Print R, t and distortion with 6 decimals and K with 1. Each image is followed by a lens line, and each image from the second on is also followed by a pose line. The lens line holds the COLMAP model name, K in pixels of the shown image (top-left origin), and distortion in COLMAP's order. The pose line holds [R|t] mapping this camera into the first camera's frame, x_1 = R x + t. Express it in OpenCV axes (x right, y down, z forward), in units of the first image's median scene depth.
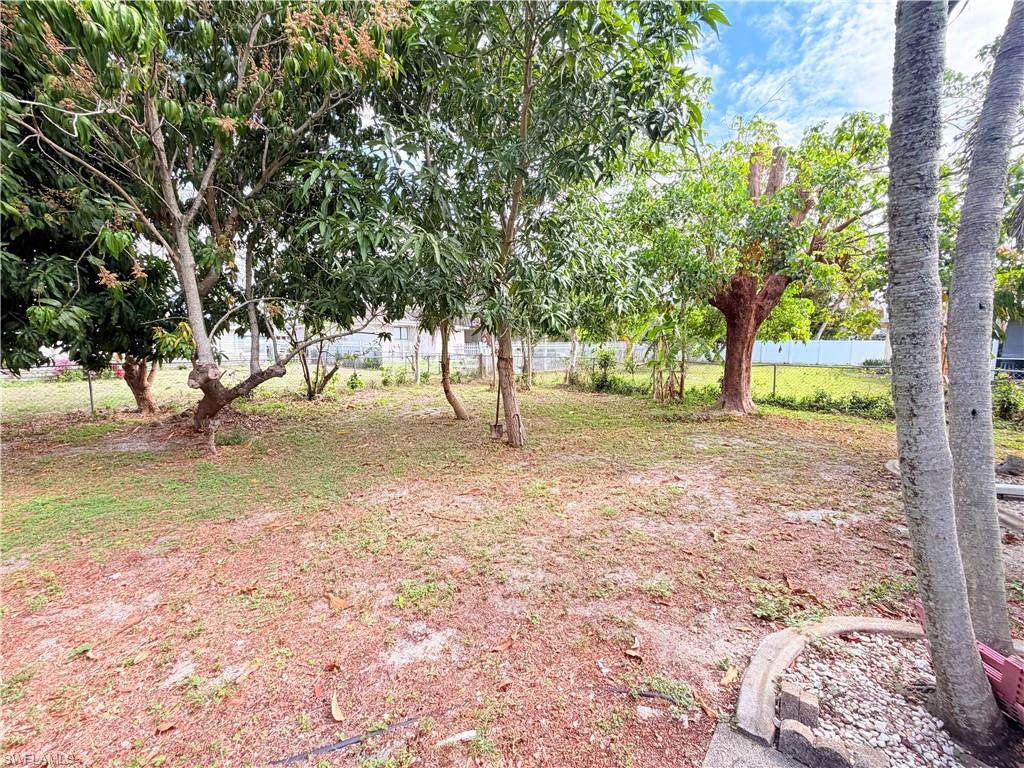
lens RADIAL K [[408.4, 0, 507.4], [0, 408.4, 386.8], [0, 0, 1]] dist [-0.001620, -0.000010]
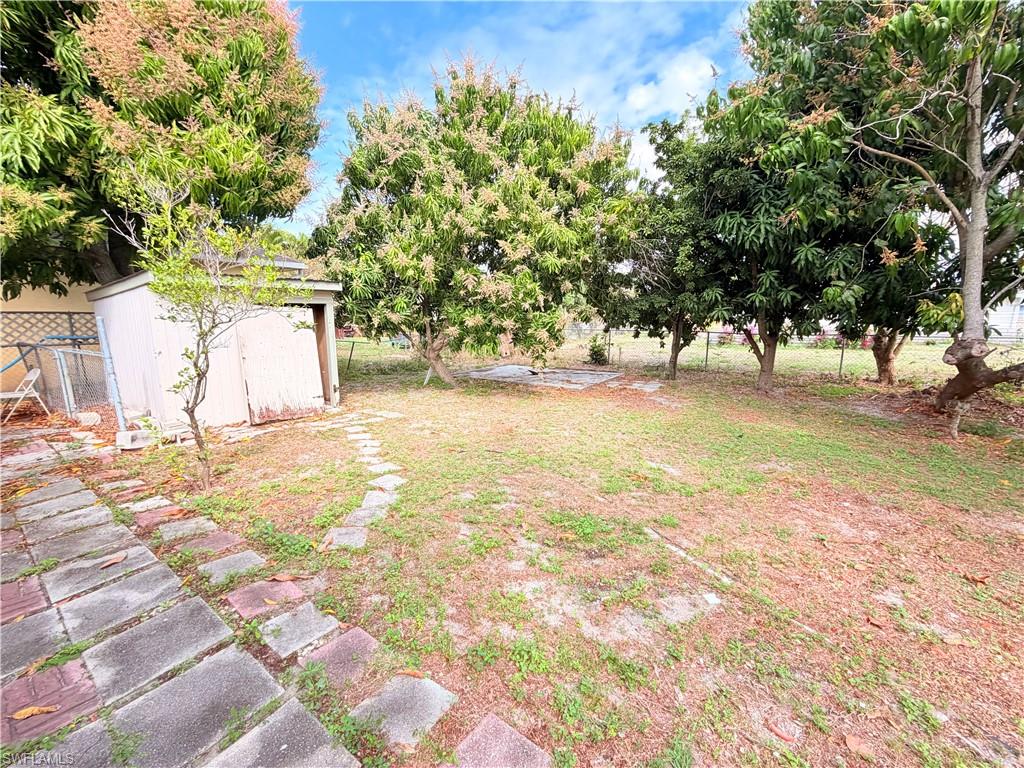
lens RADIAL K [[408.4, 0, 512.3], [0, 408.4, 384.9], [0, 0, 1]] dist [-0.001620, -0.000010]
pose [[0.105632, 0.159948, -0.981457, 0.051349], [-0.100181, 0.983669, 0.149527, 0.011605], [0.989346, 0.082529, 0.119931, -0.100474]]
